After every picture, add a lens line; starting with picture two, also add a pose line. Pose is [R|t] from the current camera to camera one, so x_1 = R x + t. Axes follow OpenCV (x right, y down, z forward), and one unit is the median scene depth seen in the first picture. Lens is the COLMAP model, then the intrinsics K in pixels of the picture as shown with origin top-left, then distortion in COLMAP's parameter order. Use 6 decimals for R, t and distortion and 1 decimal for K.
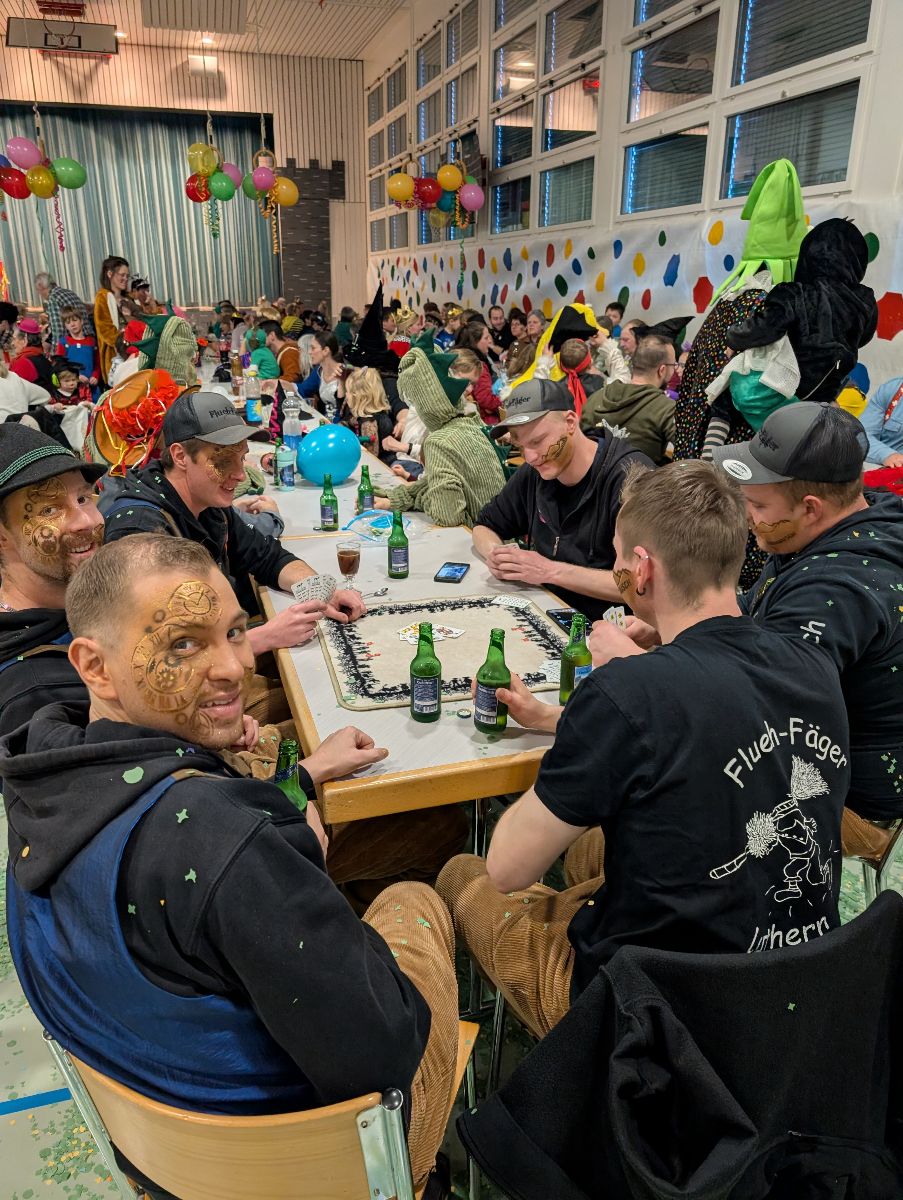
lens RADIAL K [[847.4, 0, 451.5], [0, 847.4, 600.0], [0, 0, 1]] dist [0.000829, 0.002311]
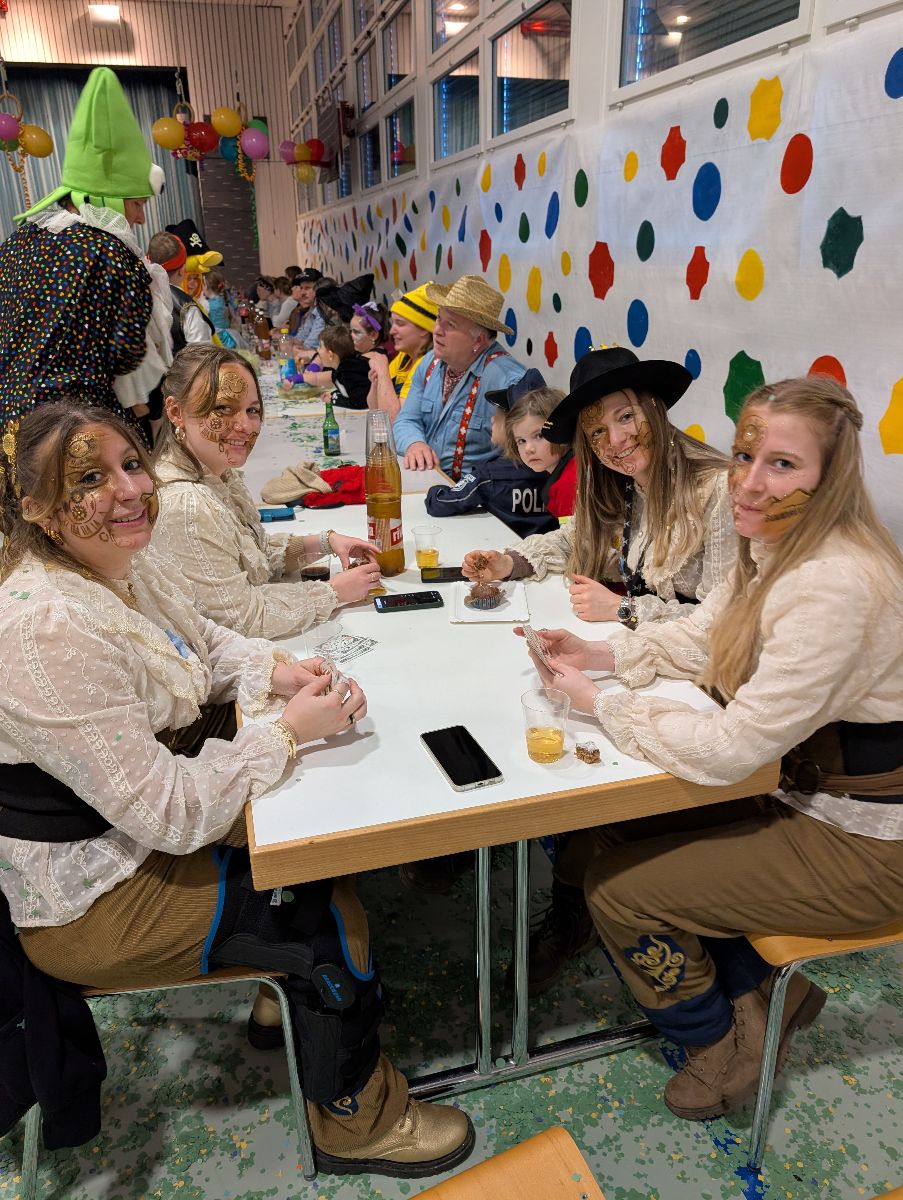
lens RADIAL K [[857.8, 0, 451.5], [0, 857.8, 600.0], [0, 0, 1]] dist [0.006094, -0.002241]
pose [[0.999453, -0.004457, -0.032769, 0.114837], [0.005433, 0.999542, 0.029758, -0.010816], [0.032621, -0.029920, 0.999020, 0.041643]]
